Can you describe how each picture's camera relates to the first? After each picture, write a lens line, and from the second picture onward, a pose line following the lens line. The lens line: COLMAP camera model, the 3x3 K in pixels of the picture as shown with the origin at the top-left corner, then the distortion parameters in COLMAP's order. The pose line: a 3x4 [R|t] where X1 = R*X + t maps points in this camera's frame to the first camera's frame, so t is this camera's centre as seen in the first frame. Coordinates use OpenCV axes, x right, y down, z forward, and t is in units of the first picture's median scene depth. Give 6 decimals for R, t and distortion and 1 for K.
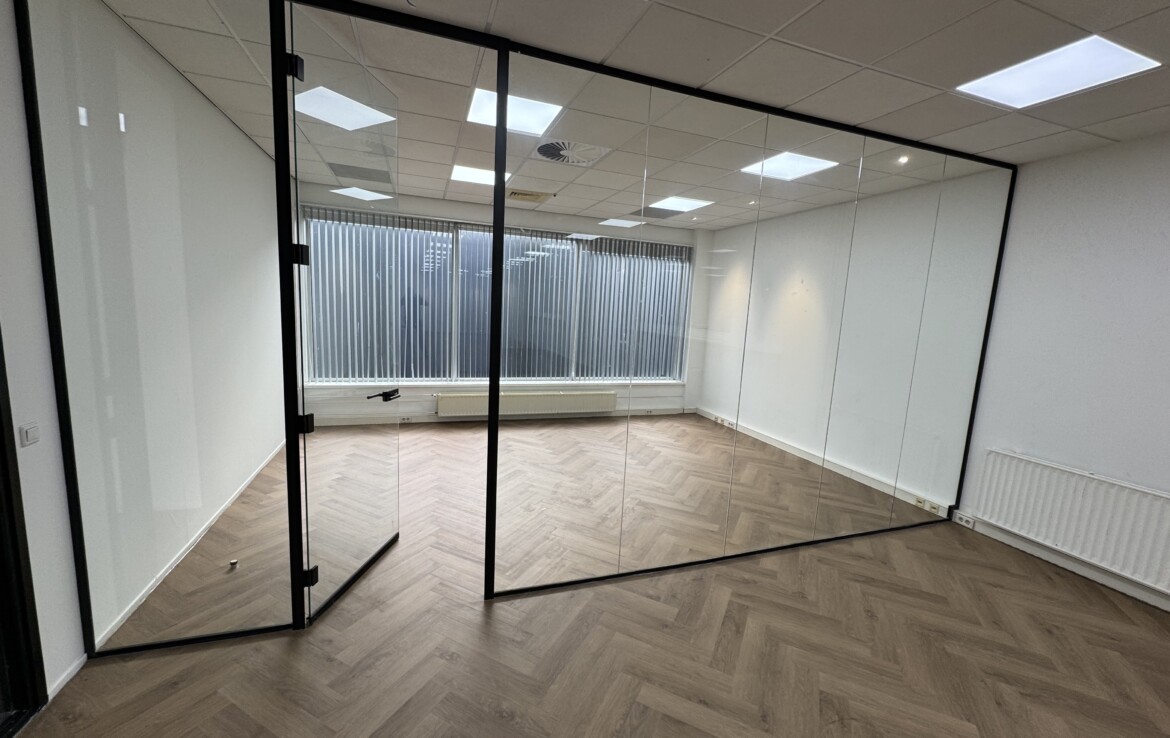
lens RADIAL K [[462.2, 0, 584.3], [0, 462.2, 368.2], [0, 0, 1]] dist [0.004399, 0.001065]
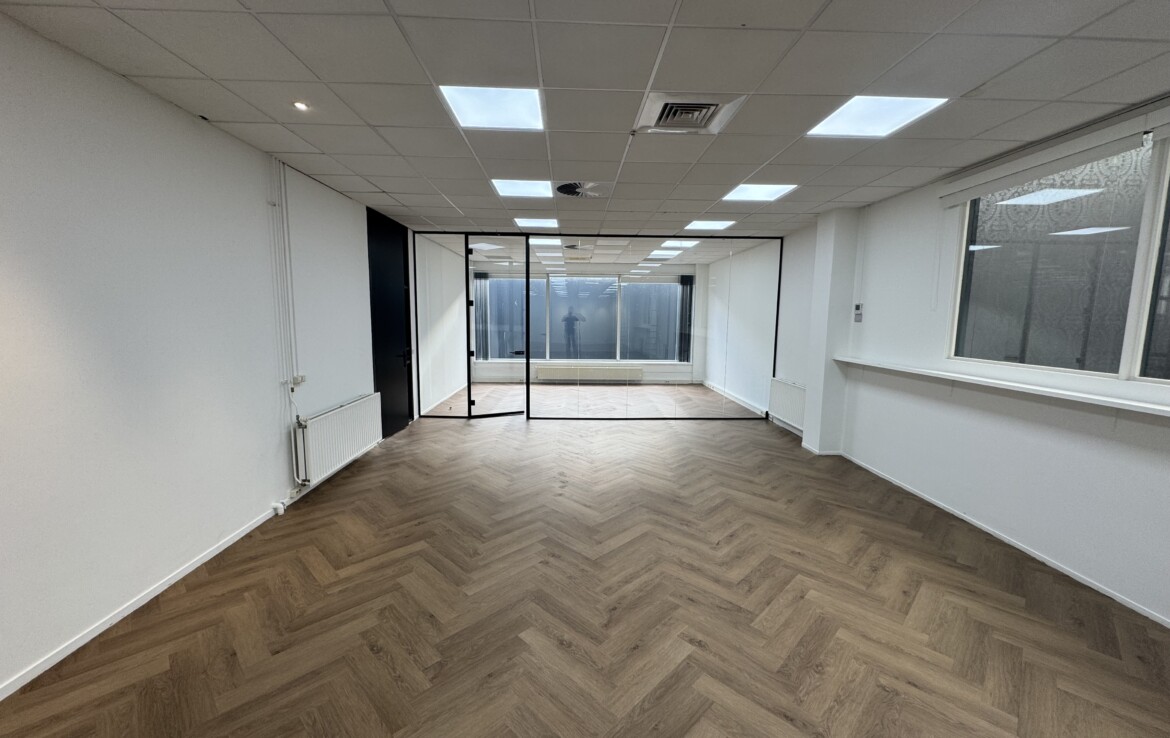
lens RADIAL K [[462.2, 0, 586.7], [0, 462.2, 371.0], [0, 0, 1]] dist [0.004399, 0.001065]
pose [[0.948289, -0.004150, -0.317381, 0.663450], [-0.005326, 0.999566, -0.028982, 0.182865], [0.317363, 0.029174, 0.947855, -1.013193]]
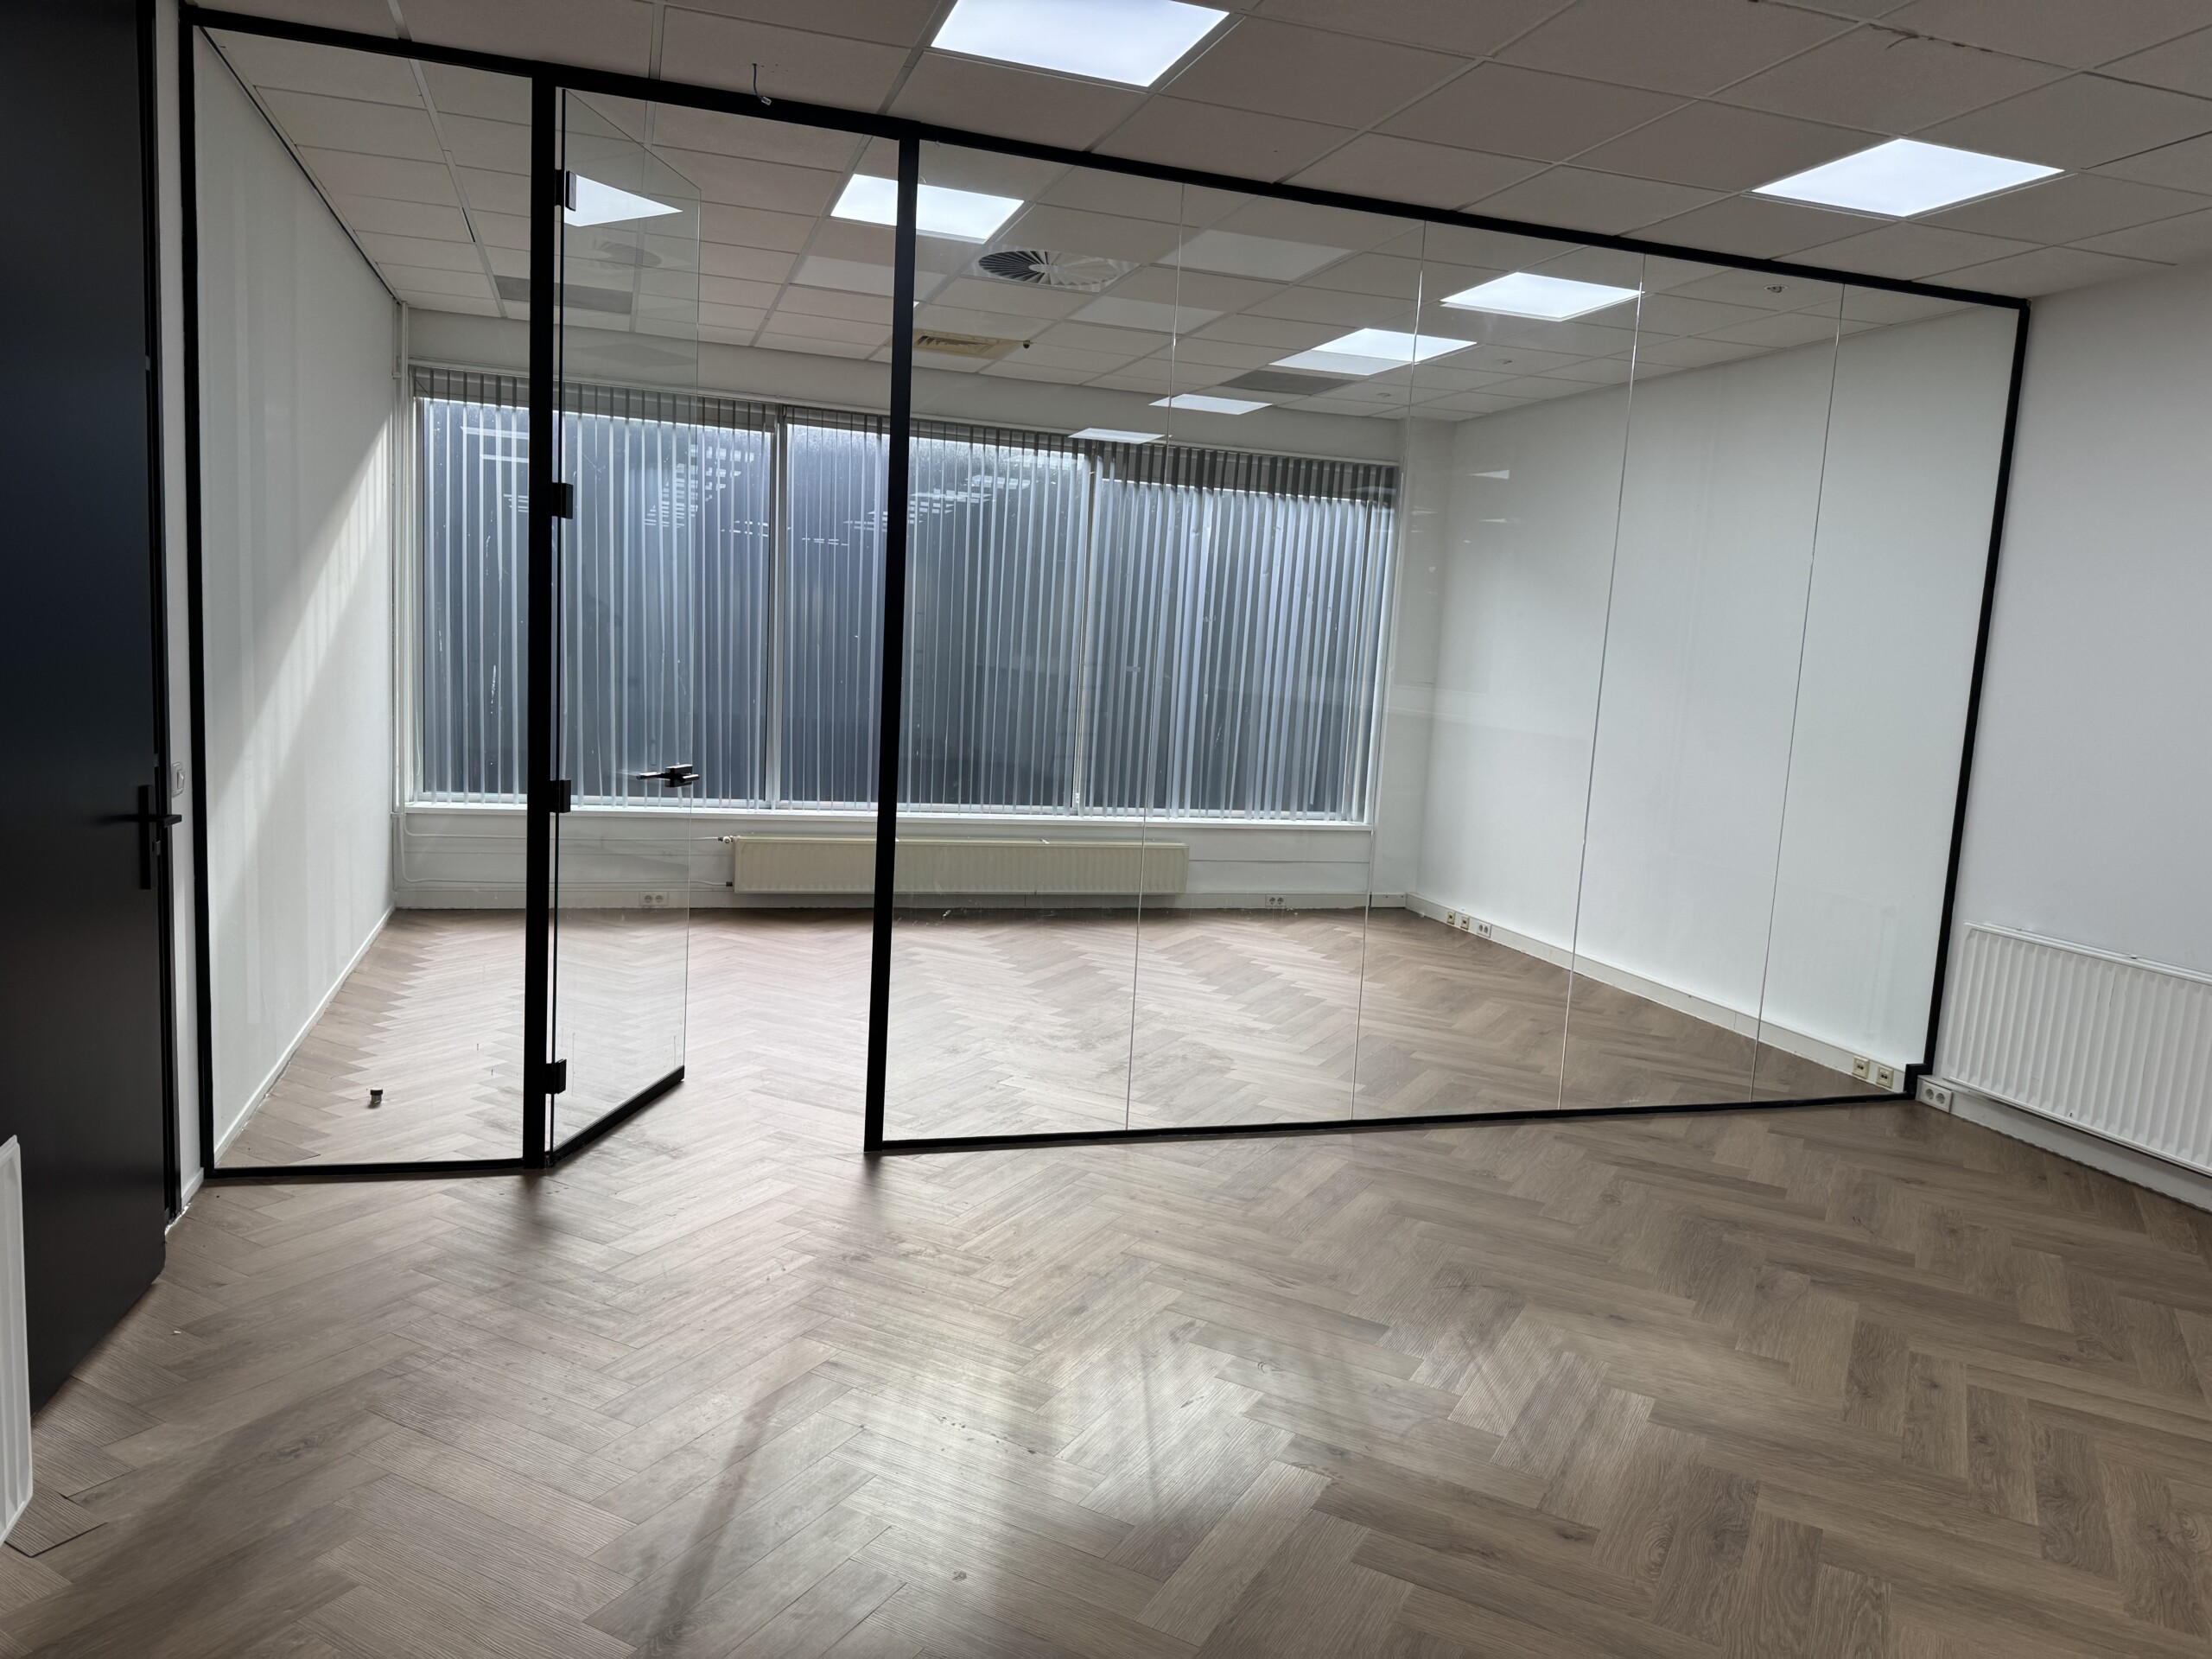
lens RADIAL K [[1540.8, 0, 1112.8], [0, 1540.8, 844.4], [0, 0, 1]] dist [0.025022, -0.019832]
pose [[0.999488, 0.009228, -0.030645, 0.074945], [-0.009404, 0.999940, -0.005612, 0.099426], [0.030591, 0.005898, 0.999515, -0.475509]]
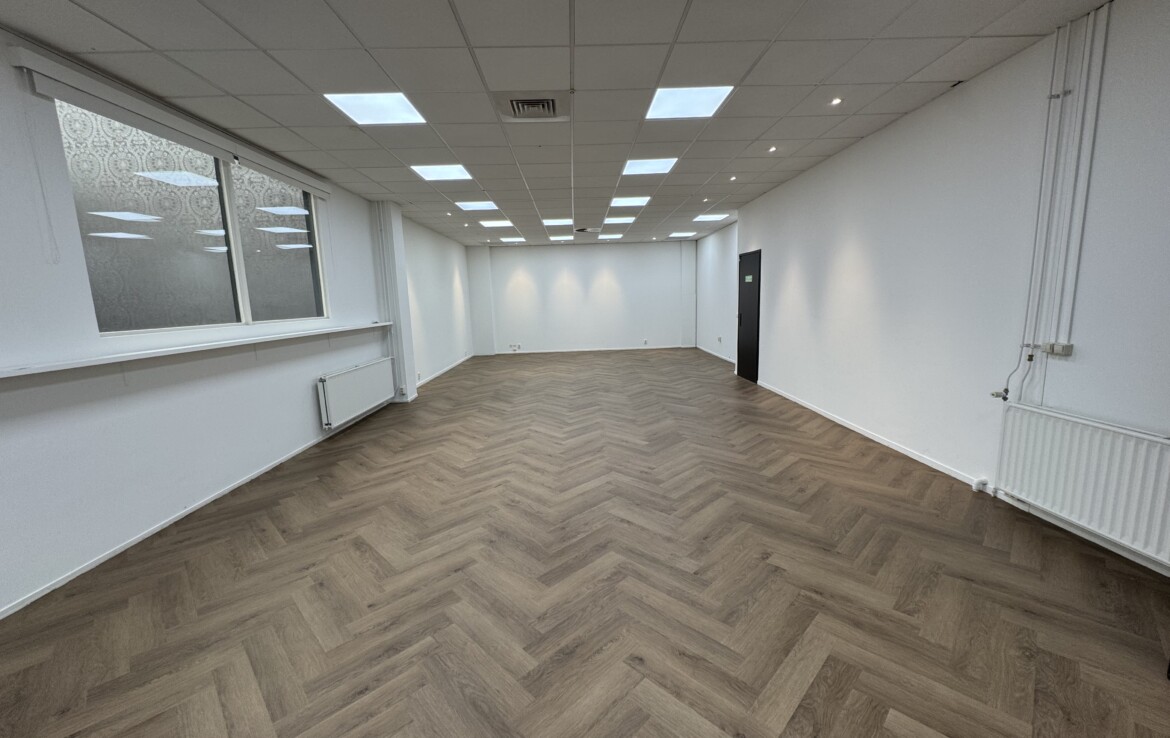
lens RADIAL K [[462.2, 0, 593.6], [0, 462.2, 368.7], [0, 0, 1]] dist [0.004399, 0.001065]
pose [[-0.950079, -0.070489, 0.303943, 0.182718], [0.024953, 0.953860, 0.299213, -0.016728], [-0.311010, 0.291860, -0.904483, 0.571100]]
